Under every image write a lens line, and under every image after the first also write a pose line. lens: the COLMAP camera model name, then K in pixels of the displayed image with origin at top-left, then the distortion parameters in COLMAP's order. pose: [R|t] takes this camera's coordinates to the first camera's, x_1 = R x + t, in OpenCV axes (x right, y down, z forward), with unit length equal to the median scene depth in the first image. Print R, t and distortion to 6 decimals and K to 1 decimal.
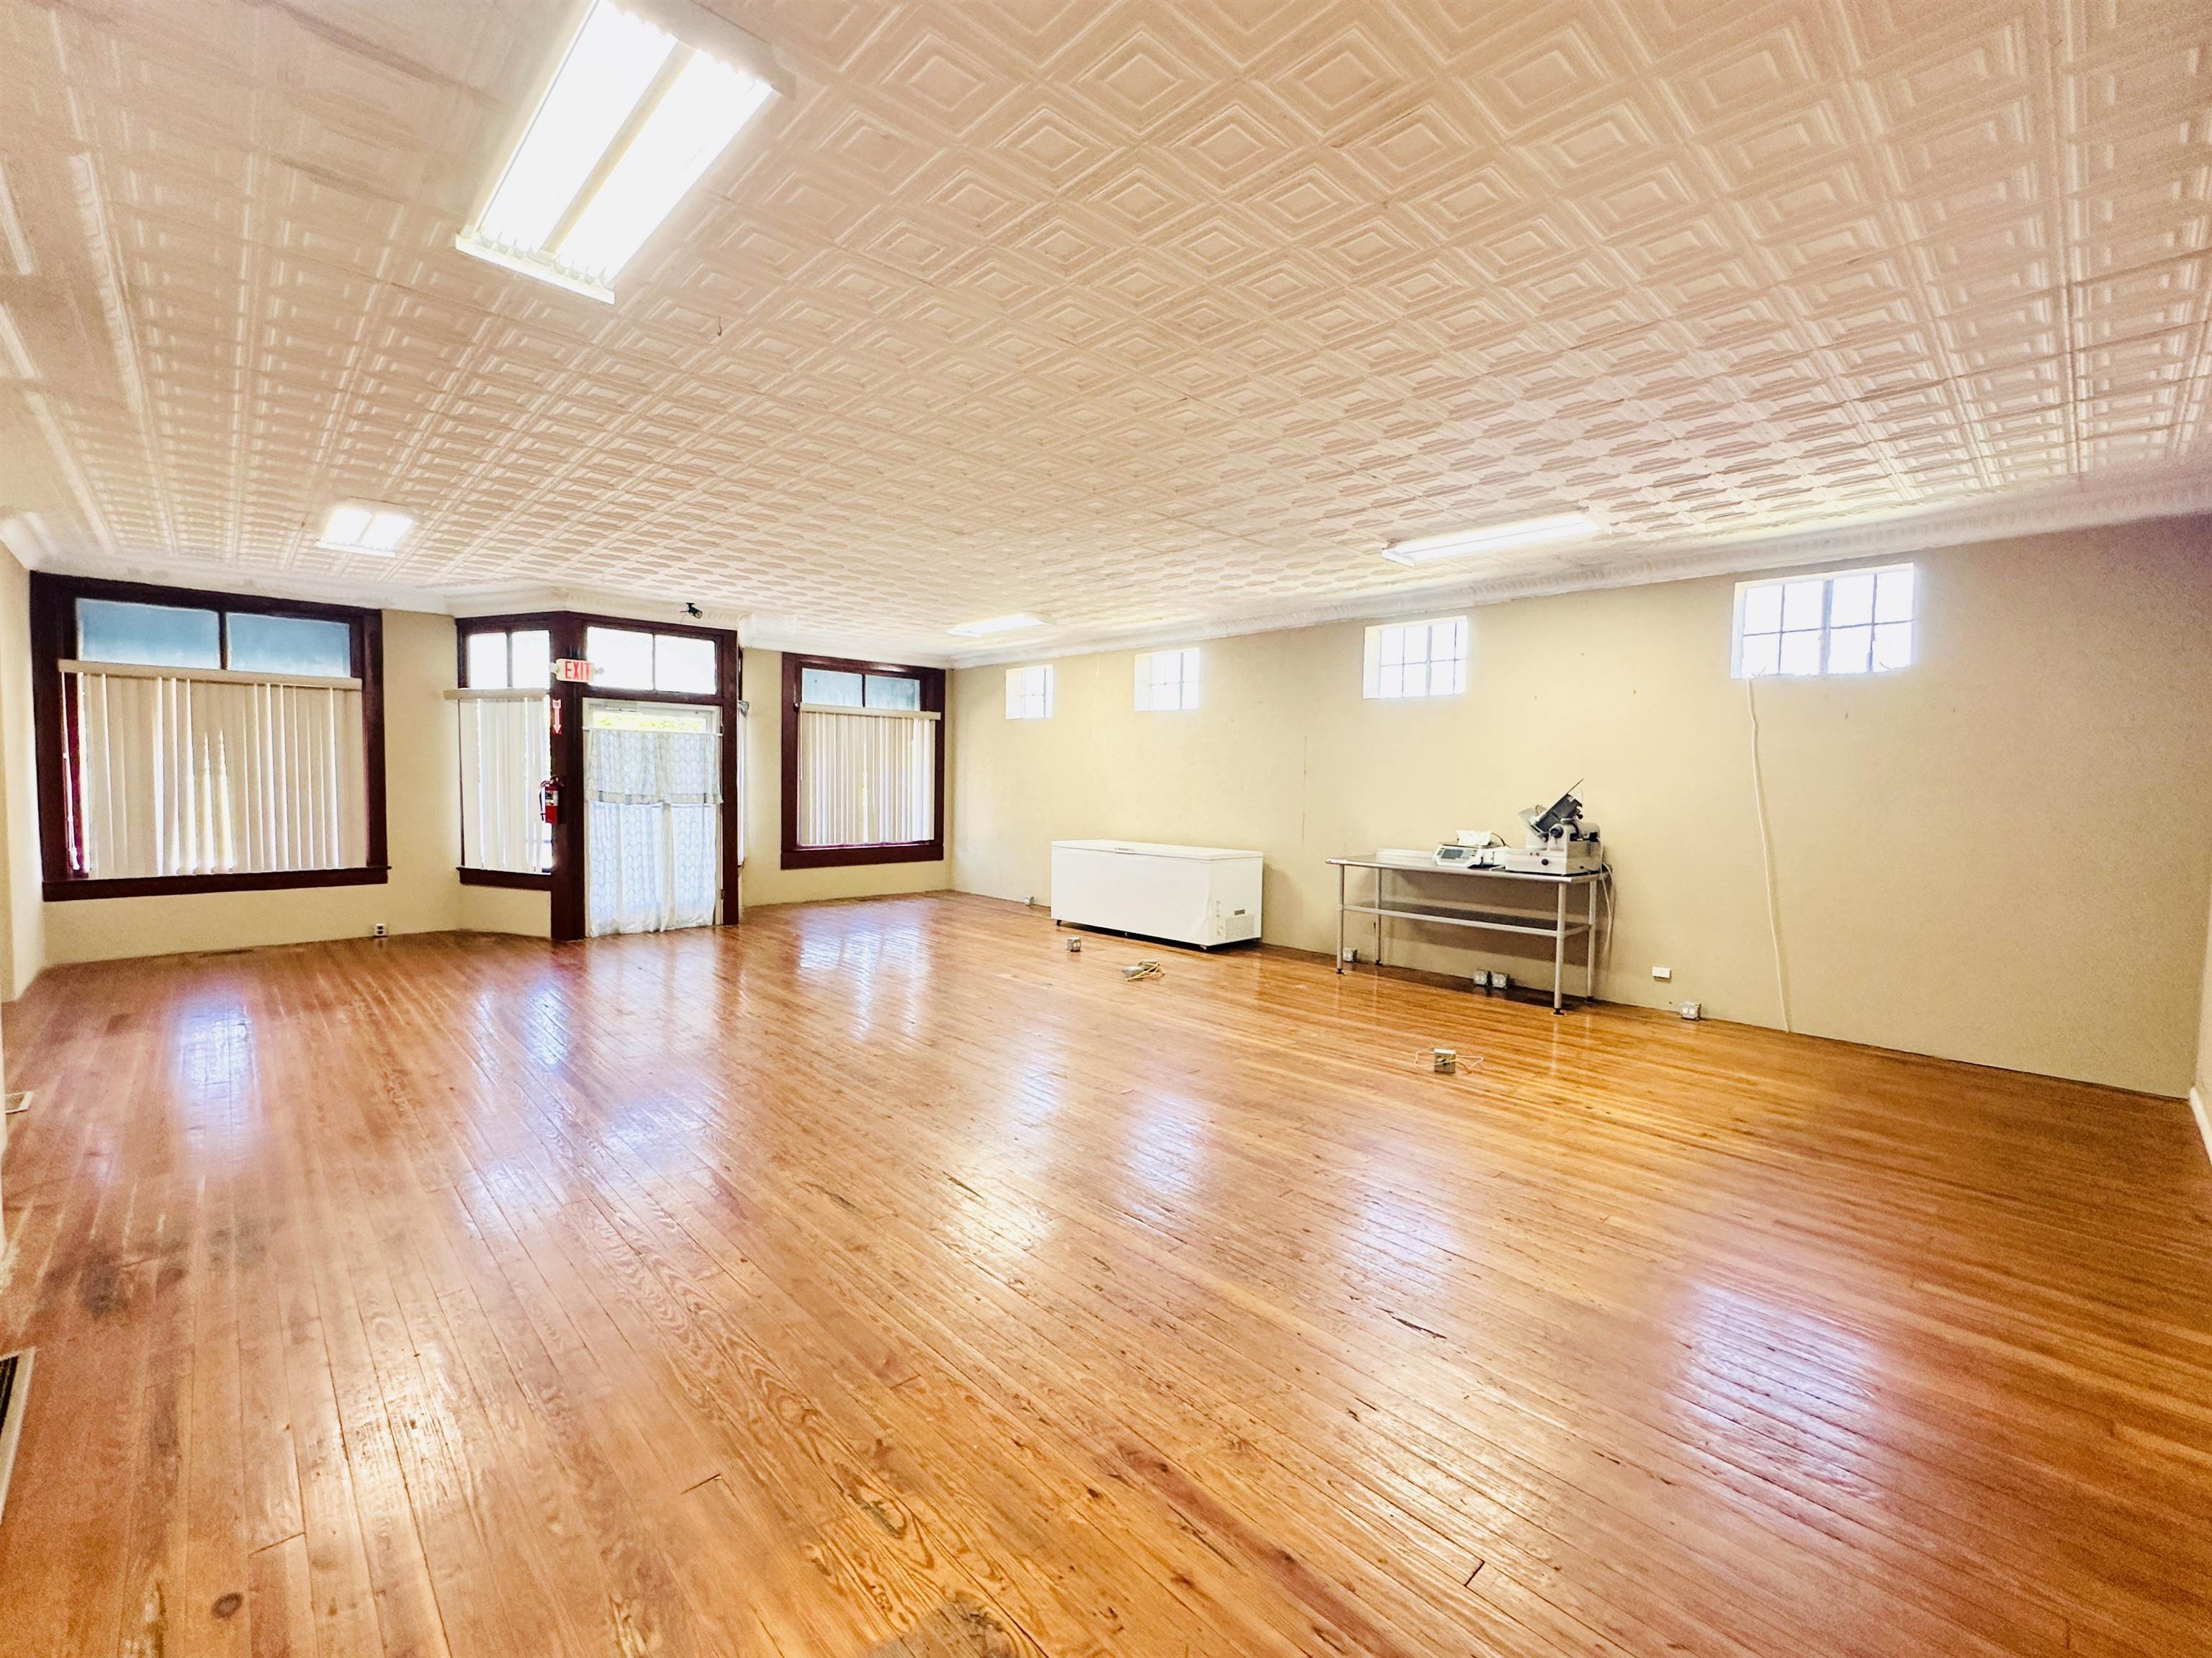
lens RADIAL K [[949.5, 0, 1108.6], [0, 949.5, 849.9], [0, 0, 1]] dist [0.008531, -0.000232]
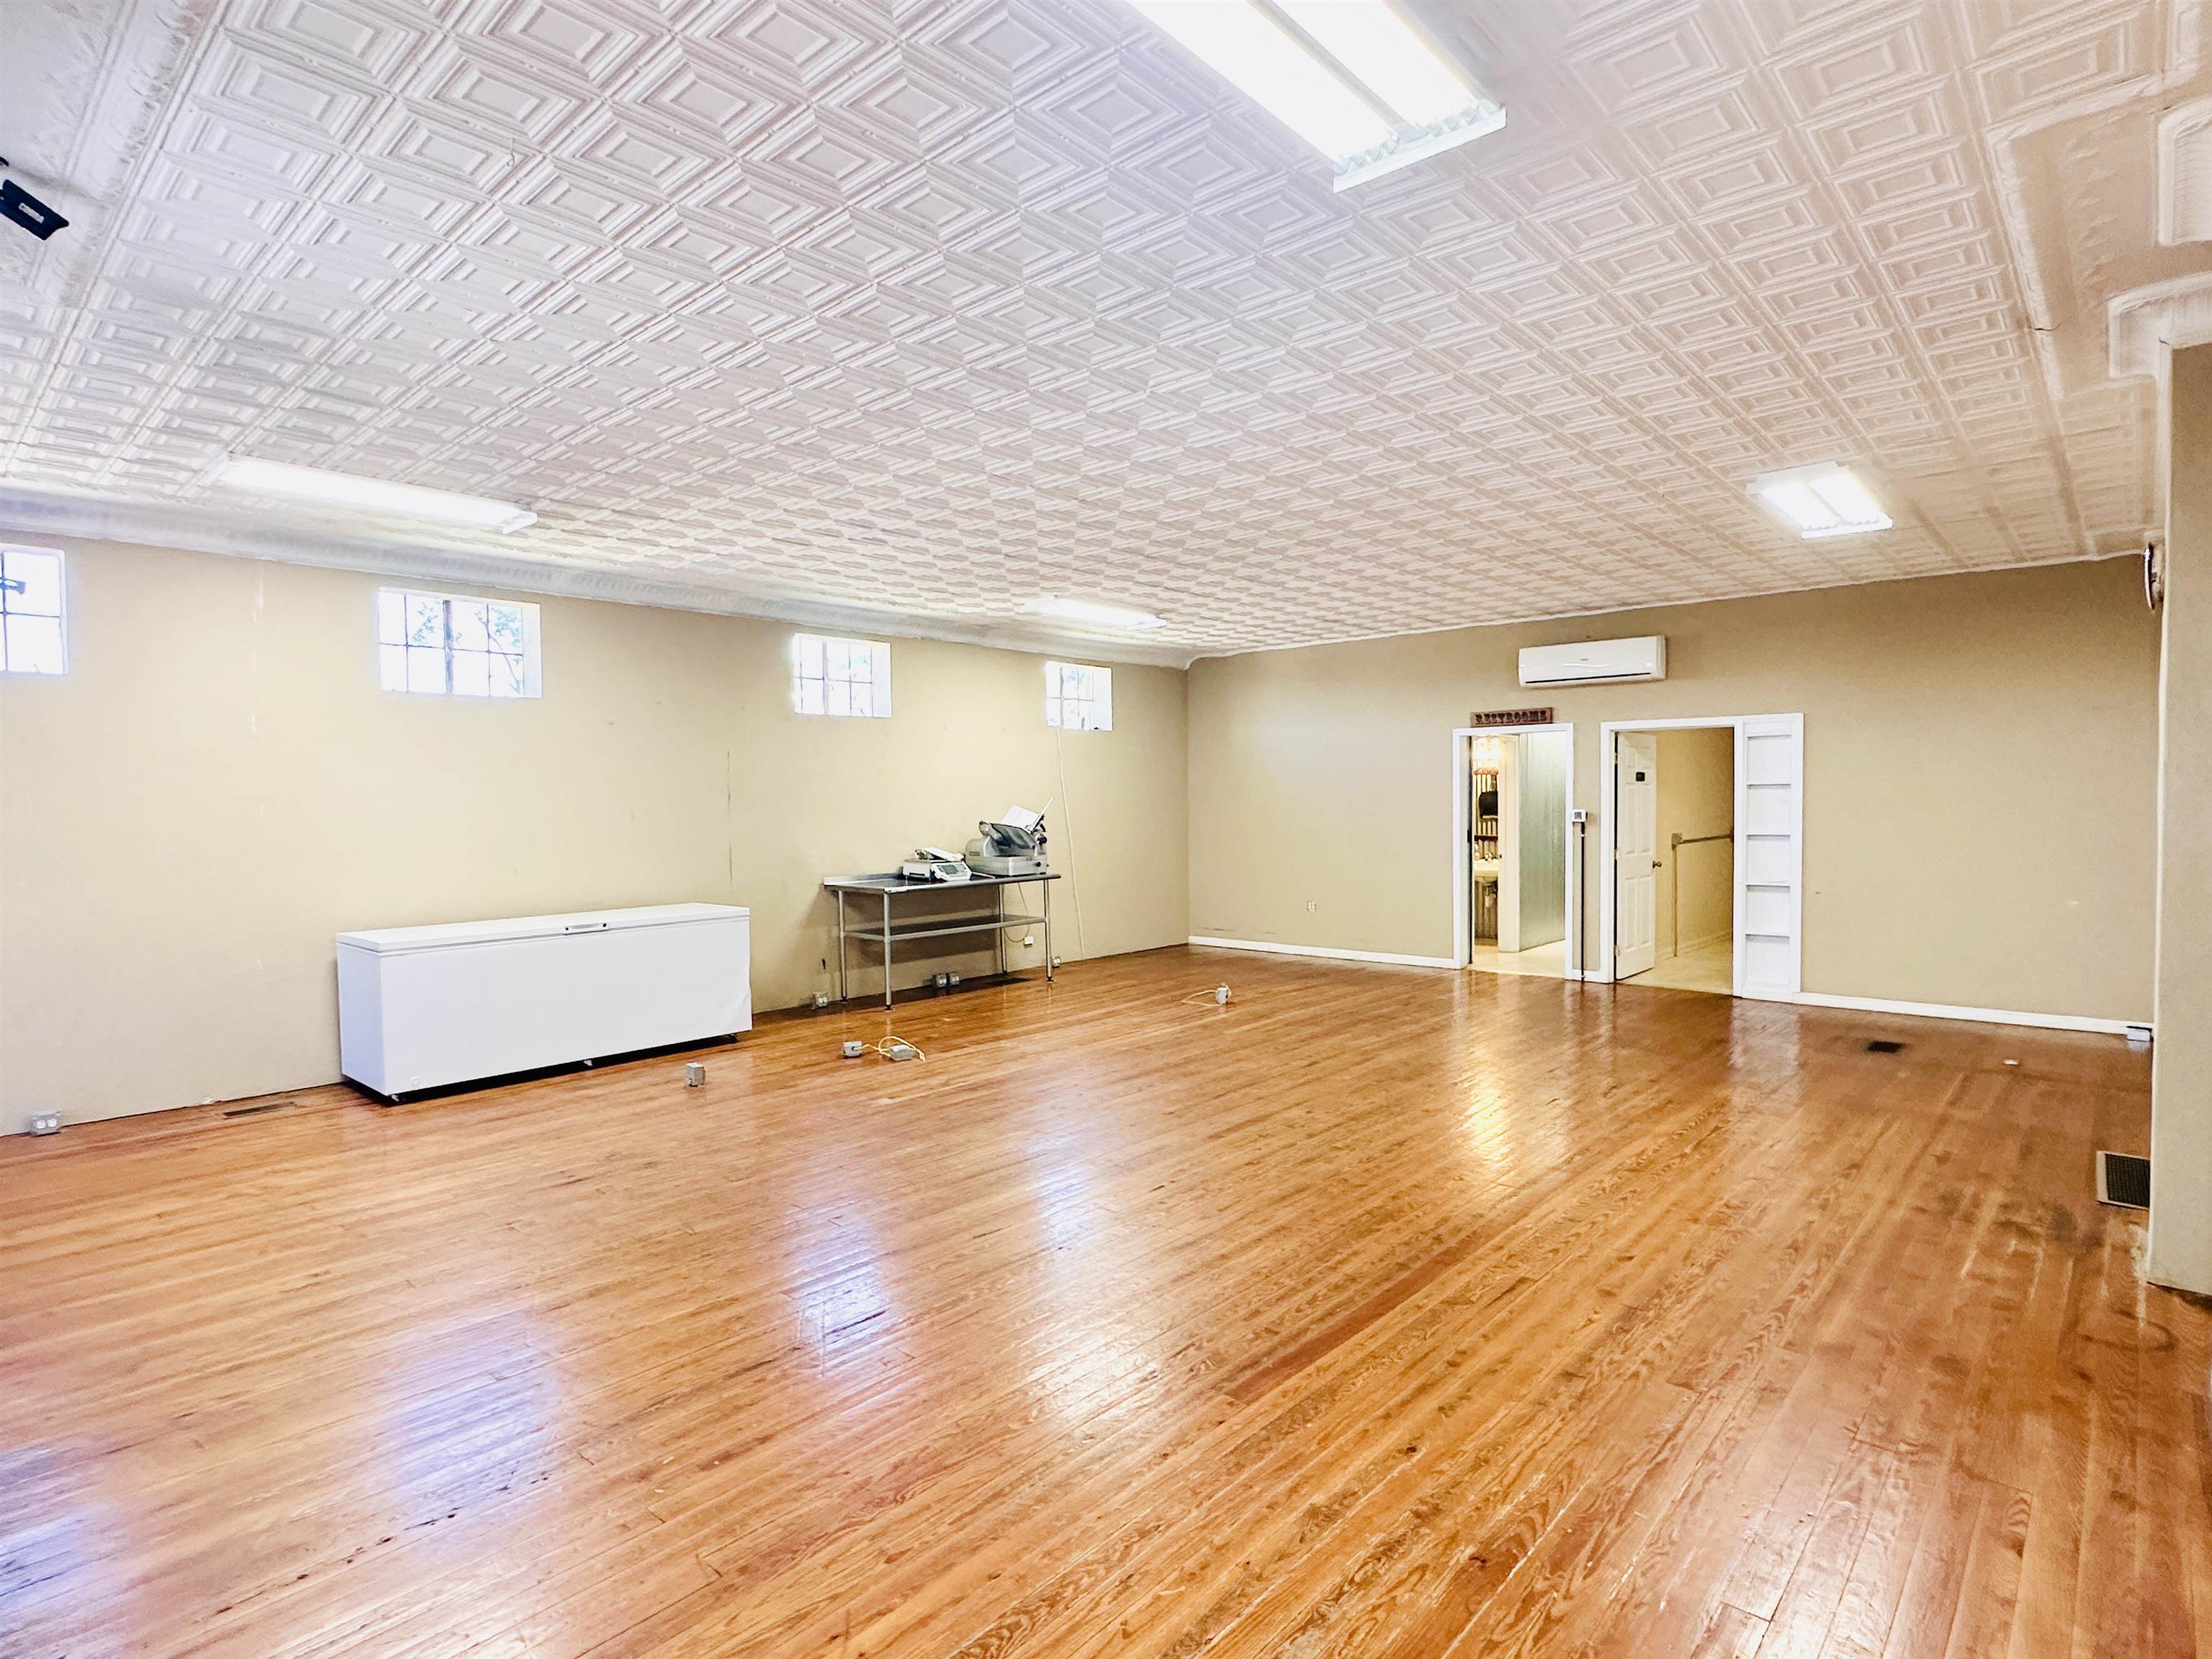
lens RADIAL K [[1147.4, 0, 1102.7], [0, 1147.4, 883.2], [0, 0, 1]] dist [-0.019054, 0.000028]
pose [[-0.079517, -0.085649, 0.993147, -0.933600], [0.089185, 0.991695, 0.092664, -0.083536], [-0.992836, 0.095943, -0.071218, 0.904702]]
